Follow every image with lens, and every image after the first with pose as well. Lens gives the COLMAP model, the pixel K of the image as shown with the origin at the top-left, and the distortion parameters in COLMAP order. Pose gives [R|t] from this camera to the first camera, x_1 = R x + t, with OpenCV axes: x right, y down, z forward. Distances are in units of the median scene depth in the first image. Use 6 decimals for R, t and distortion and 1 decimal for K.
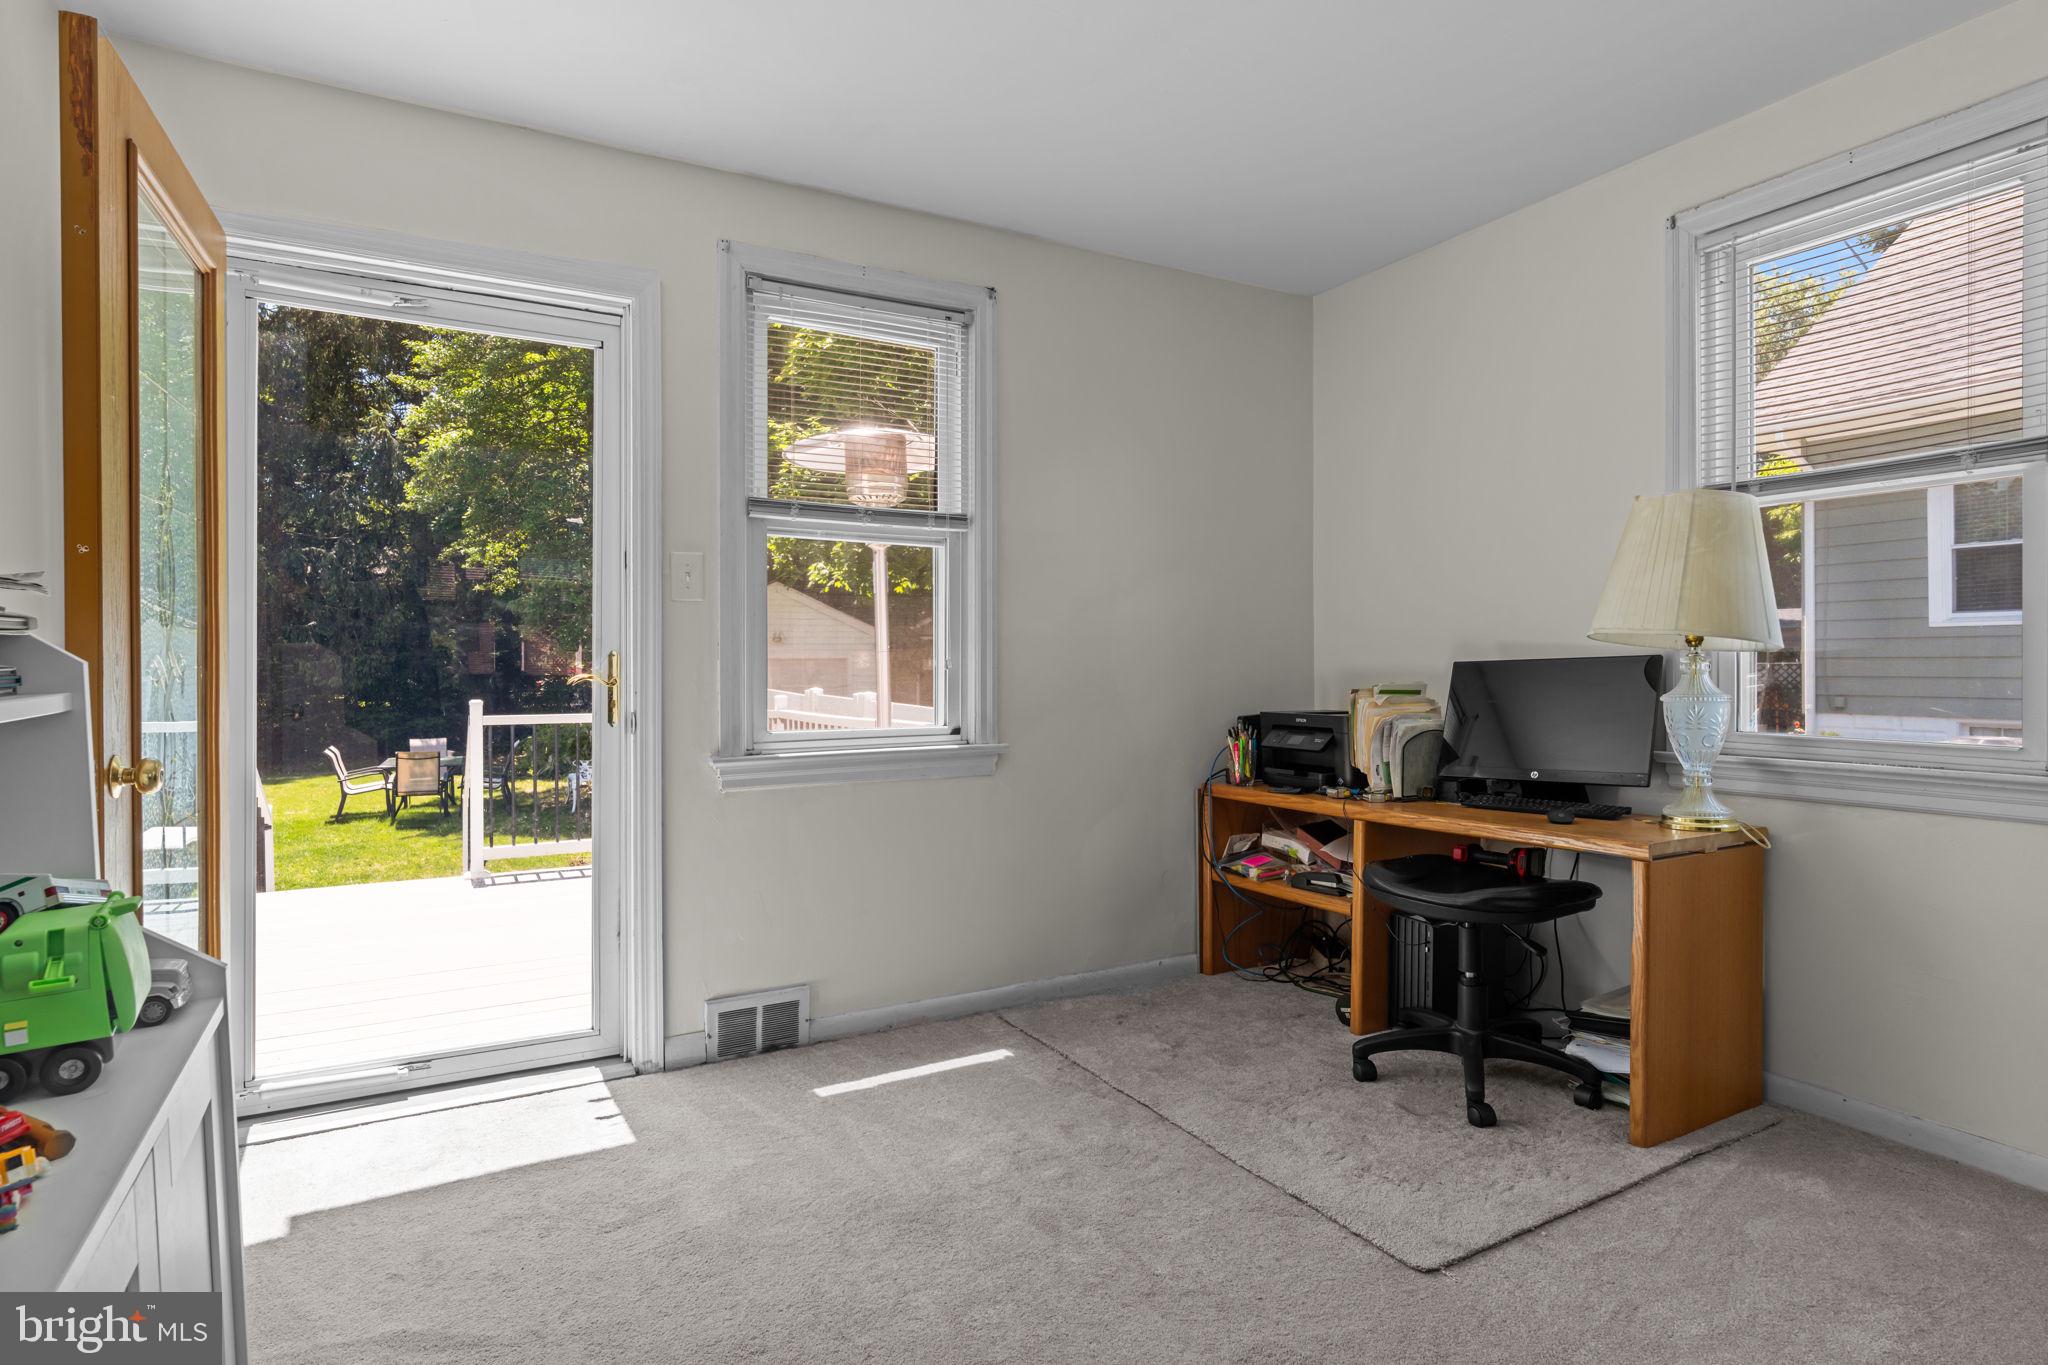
lens RADIAL K [[1068.1, 0, 1018.1], [0, 1068.1, 664.2], [0, 0, 1]] dist [-0.002452, 0.000415]
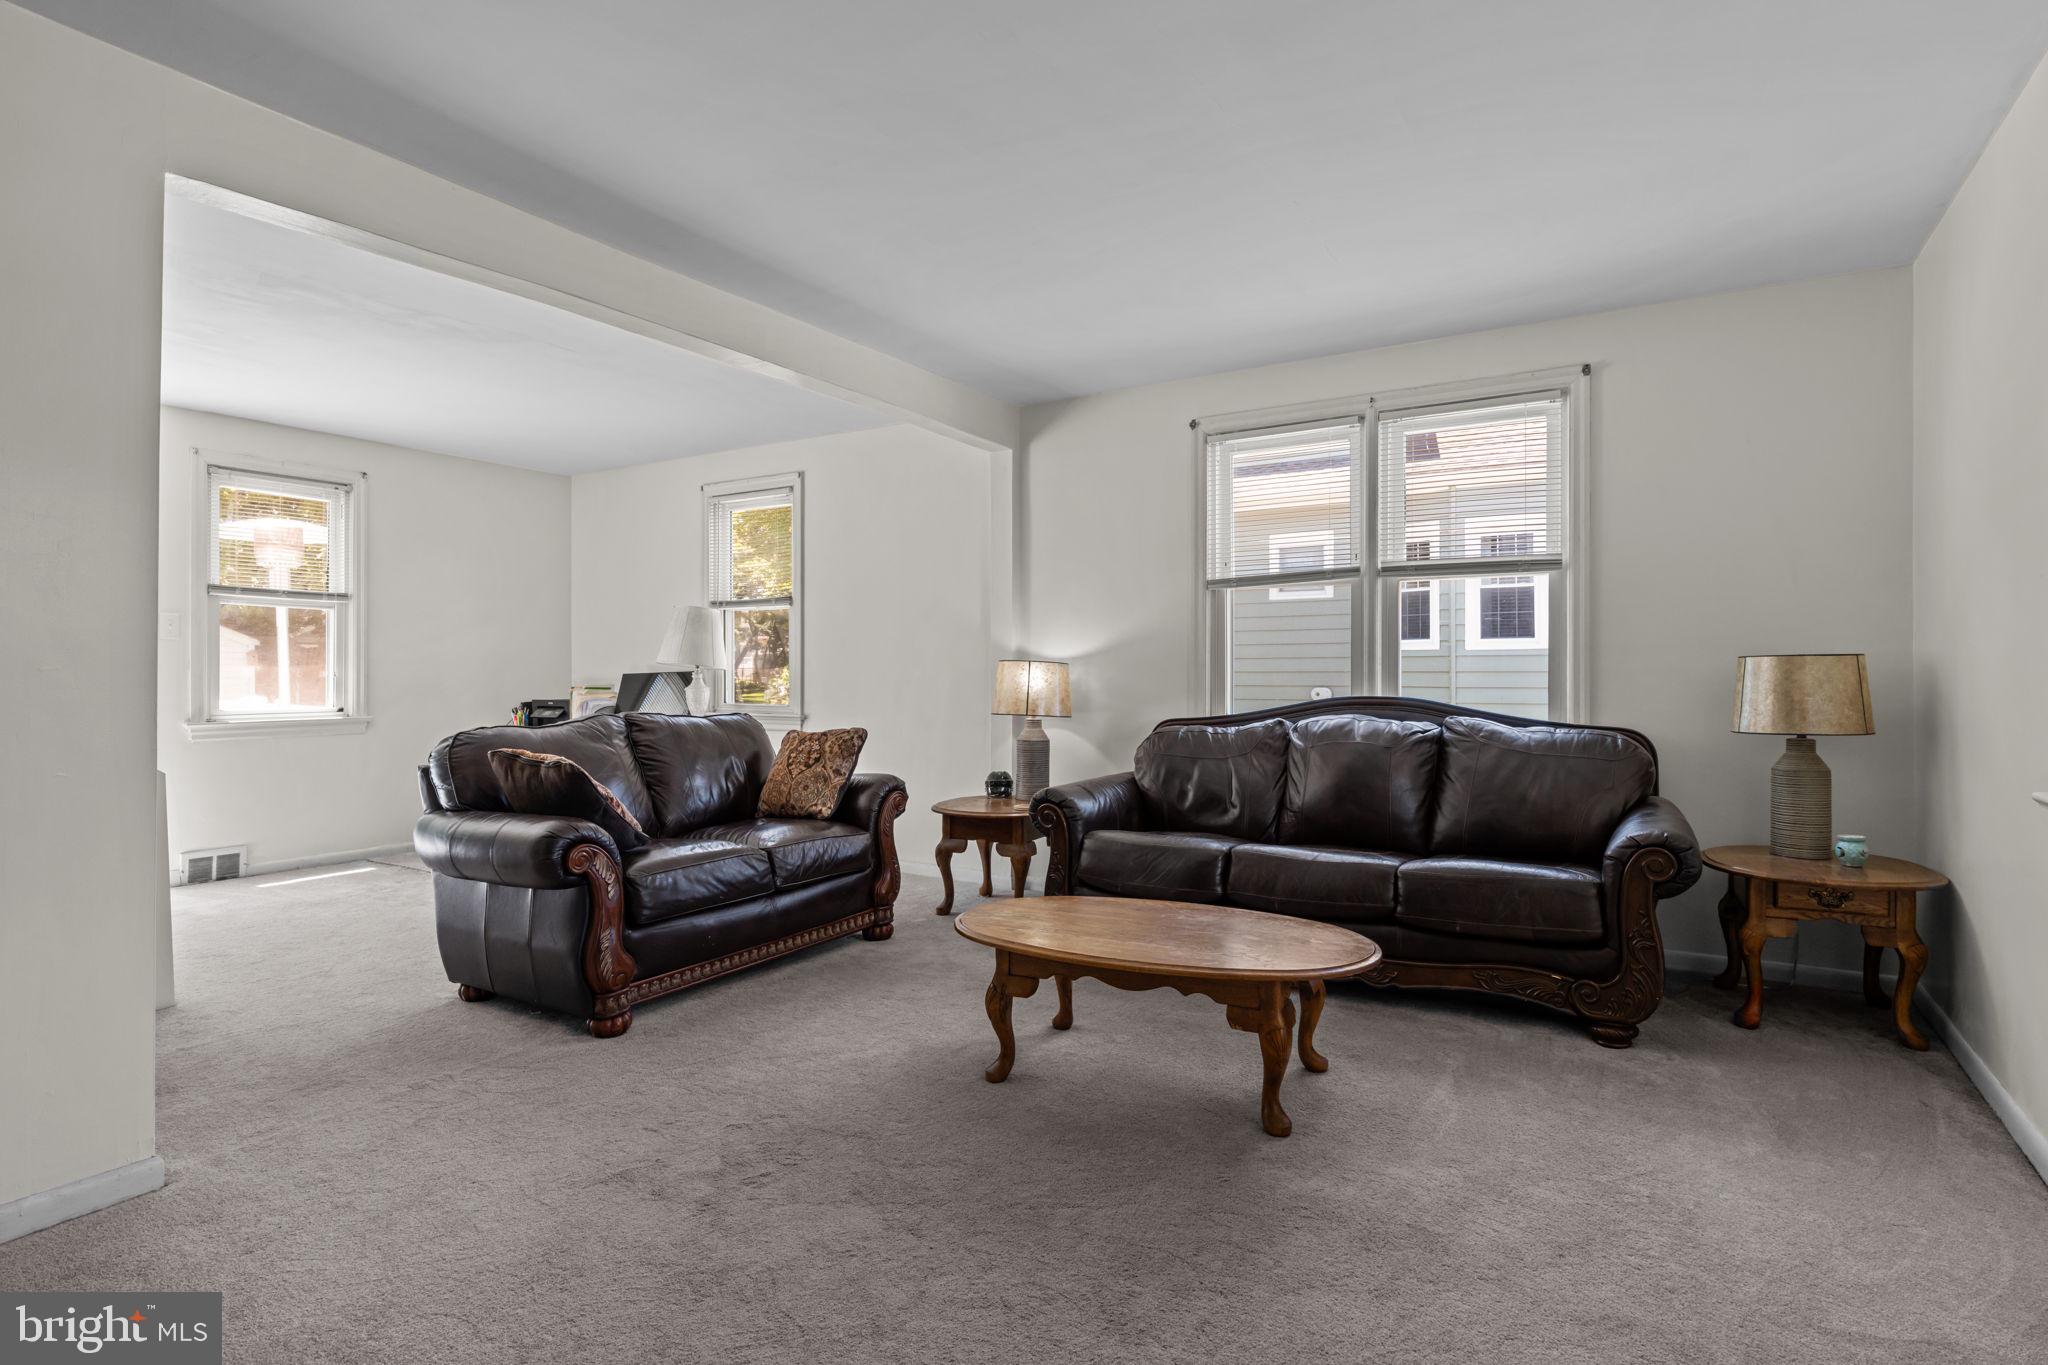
lens RADIAL K [[1050.1, 0, 1025.6], [0, 1050.1, 676.7], [0, 0, 1]] dist [-0.000285, 0.000349]
pose [[0.870781, 0.002495, 0.491664, 0.082089], [-0.001942, 0.999997, -0.001636, 0.005765], [-0.491666, 0.000470, 0.870783, -1.189102]]
